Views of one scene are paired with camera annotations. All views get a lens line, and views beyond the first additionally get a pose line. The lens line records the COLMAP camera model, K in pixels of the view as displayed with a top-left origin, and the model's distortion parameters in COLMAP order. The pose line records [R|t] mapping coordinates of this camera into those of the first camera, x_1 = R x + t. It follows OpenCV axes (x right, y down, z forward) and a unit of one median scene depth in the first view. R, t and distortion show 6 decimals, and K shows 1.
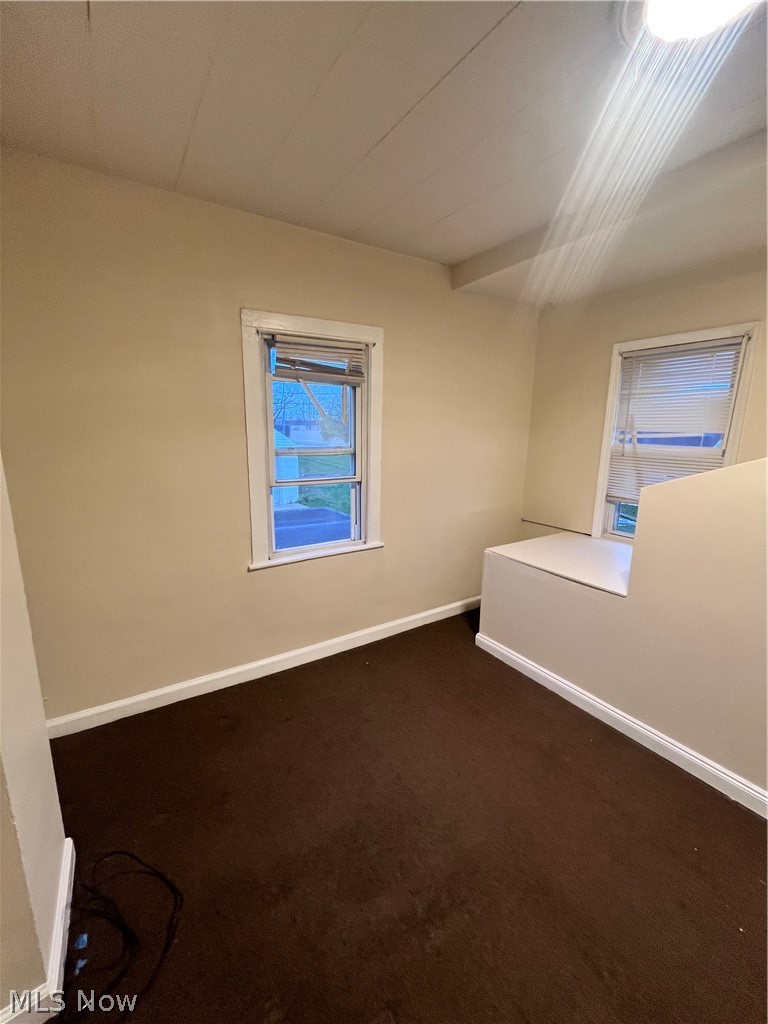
lens RADIAL K [[414.9, 0, 382.2], [0, 414.9, 513.6], [0, 0, 1]] dist [-0.000160, -0.000734]
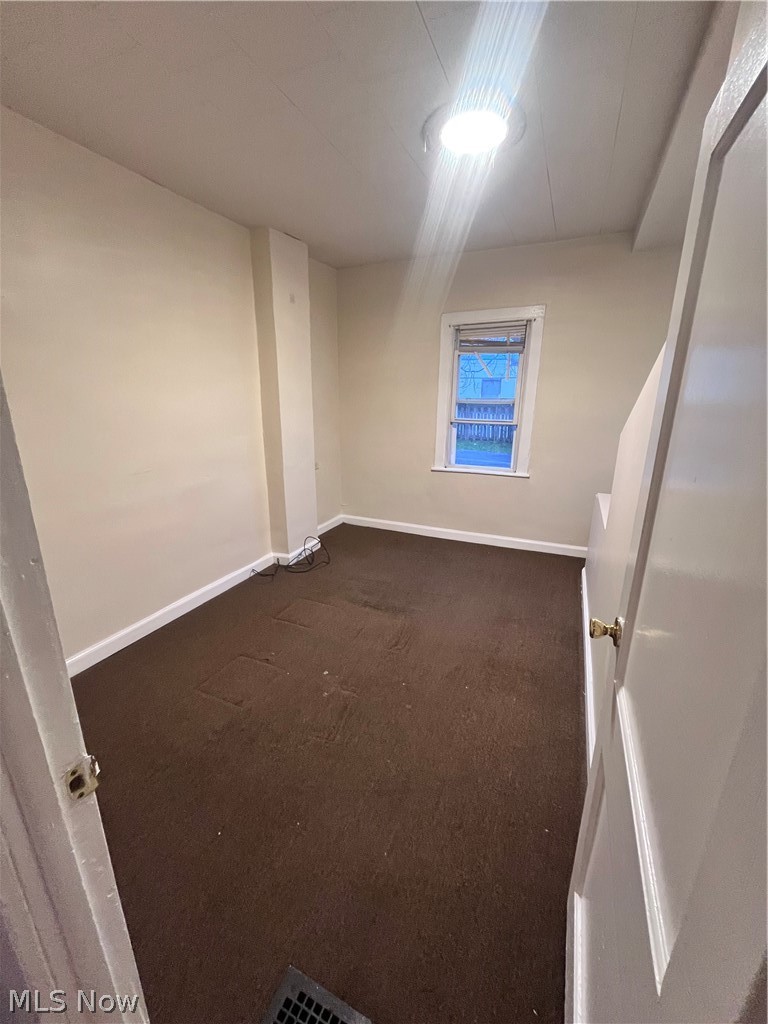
lens RADIAL K [[414.9, 0, 383.9], [0, 414.9, 511.0], [0, 0, 1]] dist [-0.000160, -0.000734]
pose [[0.551098, 0.226692, -0.803058, 0.913763], [-0.169717, 0.972725, 0.158119, 0.058932], [0.816999, 0.049153, 0.574540, -0.123148]]
